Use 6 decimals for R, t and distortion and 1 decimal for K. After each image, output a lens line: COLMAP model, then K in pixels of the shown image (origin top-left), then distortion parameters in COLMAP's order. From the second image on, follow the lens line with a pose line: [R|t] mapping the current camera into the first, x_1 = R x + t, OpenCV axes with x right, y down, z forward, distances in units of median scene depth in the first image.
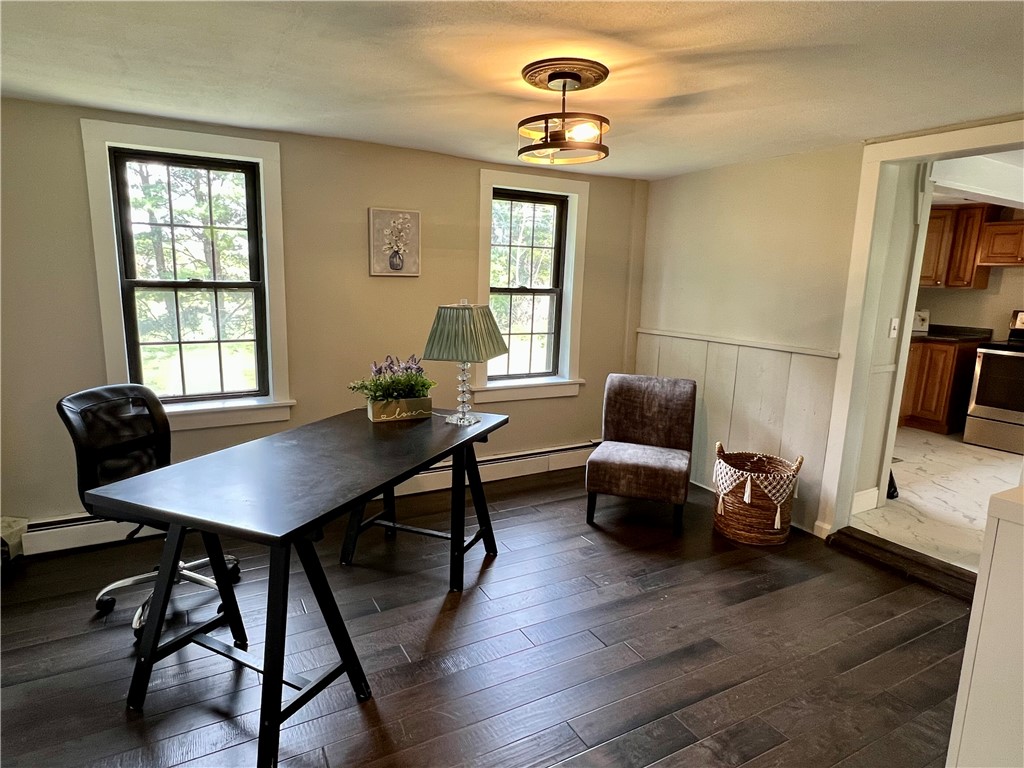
lens RADIAL K [[581.8, 0, 509.8], [0, 581.8, 384.7], [0, 0, 1]] dist [-0.002504, -0.000414]
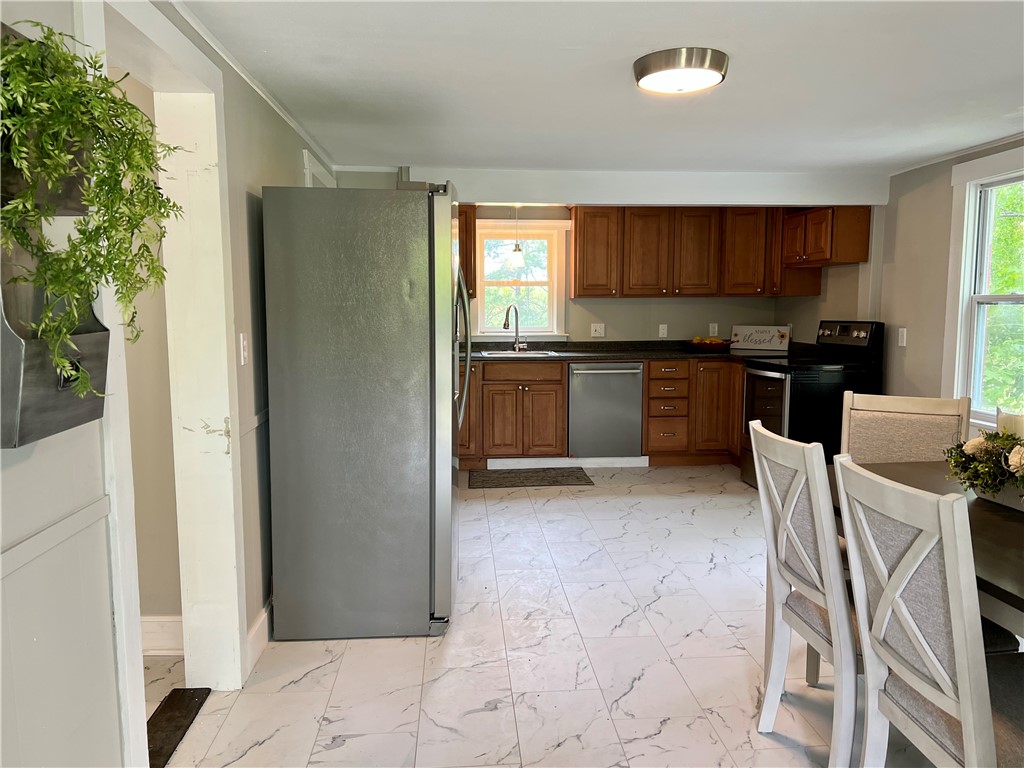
lens RADIAL K [[769.7, 0, 511.0], [0, 769.7, 398.6], [0, 0, 1]] dist [0.053078, -0.057325]
pose [[0.904445, 0.024104, -0.425910, 0.911017], [-0.051130, 0.997330, -0.052133, 0.055380], [0.423516, 0.068928, 0.903263, -0.137863]]
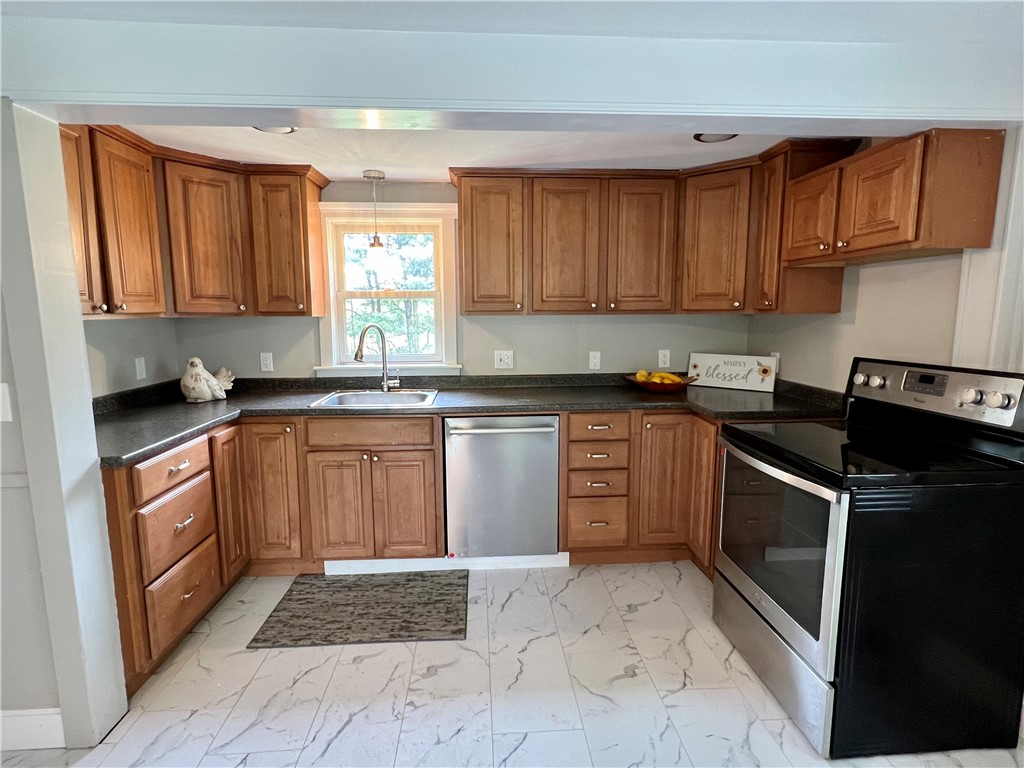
lens RADIAL K [[521.6, 0, 507.5], [0, 521.6, 385.4], [0, 0, 1]] dist [-0.003647, 0.003497]
pose [[0.899746, 0.031199, -0.435297, 0.775546], [-0.051024, 0.998121, -0.033926, -0.074622], [0.433421, 0.052735, 0.899647, 0.487507]]
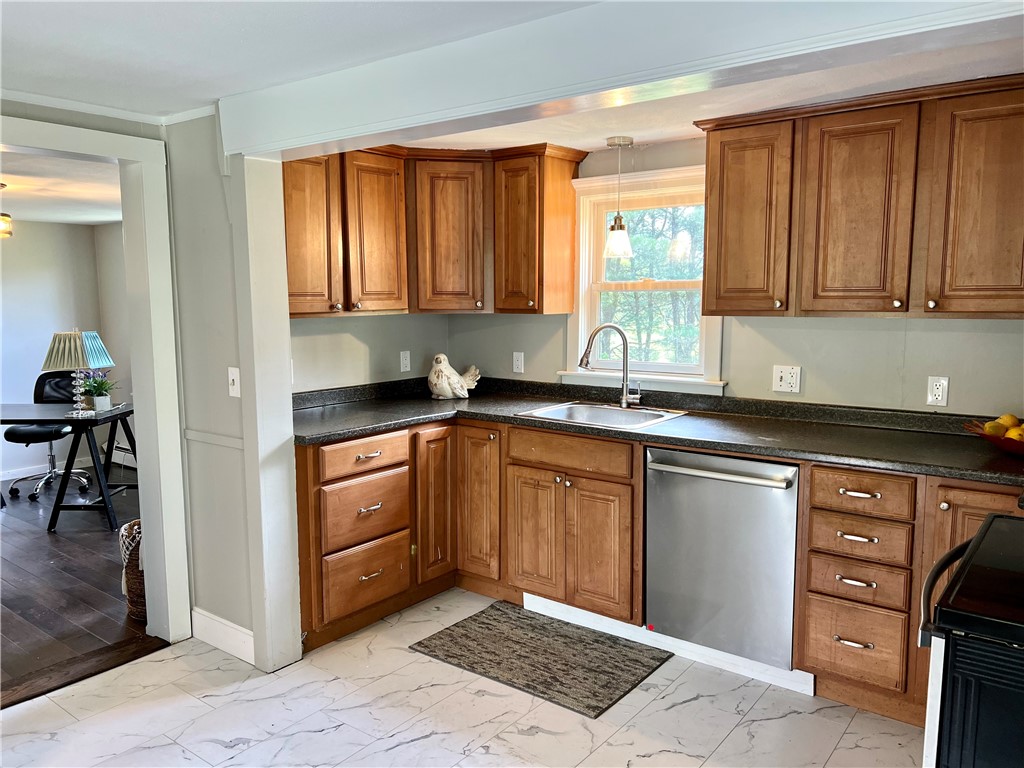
lens RADIAL K [[769.7, 0, 512.7], [0, 769.7, 389.6], [0, 0, 1]] dist [0.053078, -0.057325]
pose [[0.398390, 0.087492, -0.913034, 0.984167], [-0.149898, 0.988267, 0.029295, -0.101220], [0.904885, 0.125191, 0.406830, 0.577139]]
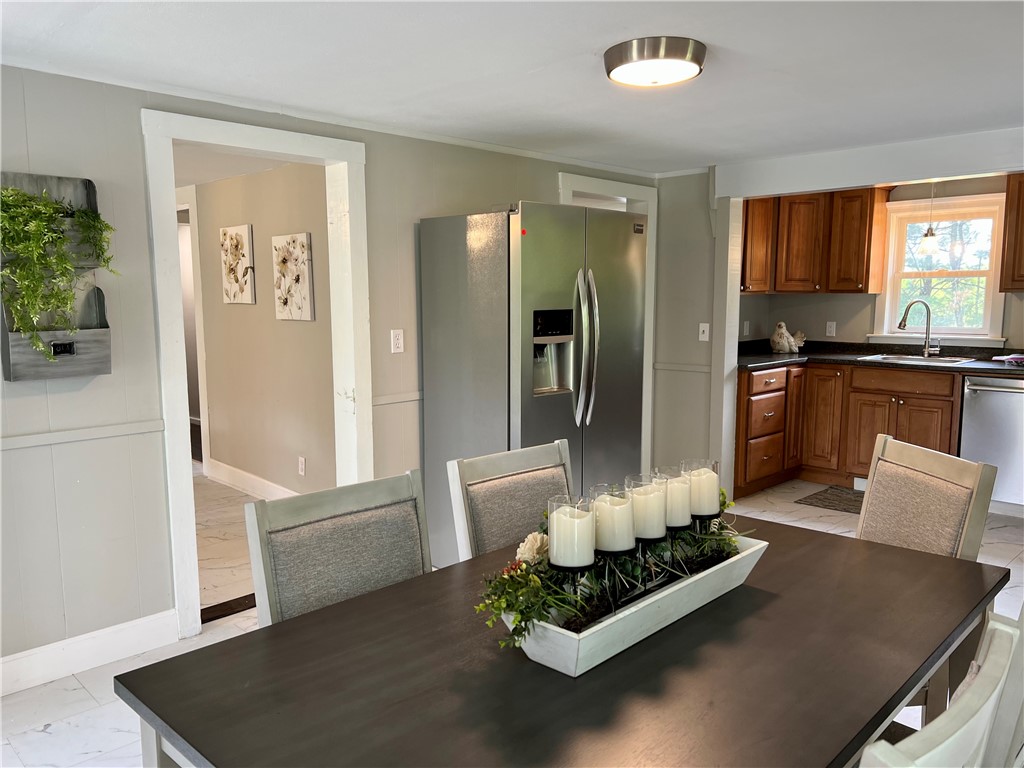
lens RADIAL K [[769.7, 0, 517.7], [0, 769.7, 391.3], [0, 0, 1]] dist [0.053078, -0.057325]
pose [[0.280623, 0.095236, -0.955081, 1.223275], [-0.161727, 0.985530, 0.050753, -0.002575], [0.946095, 0.140220, 0.291965, 0.156625]]
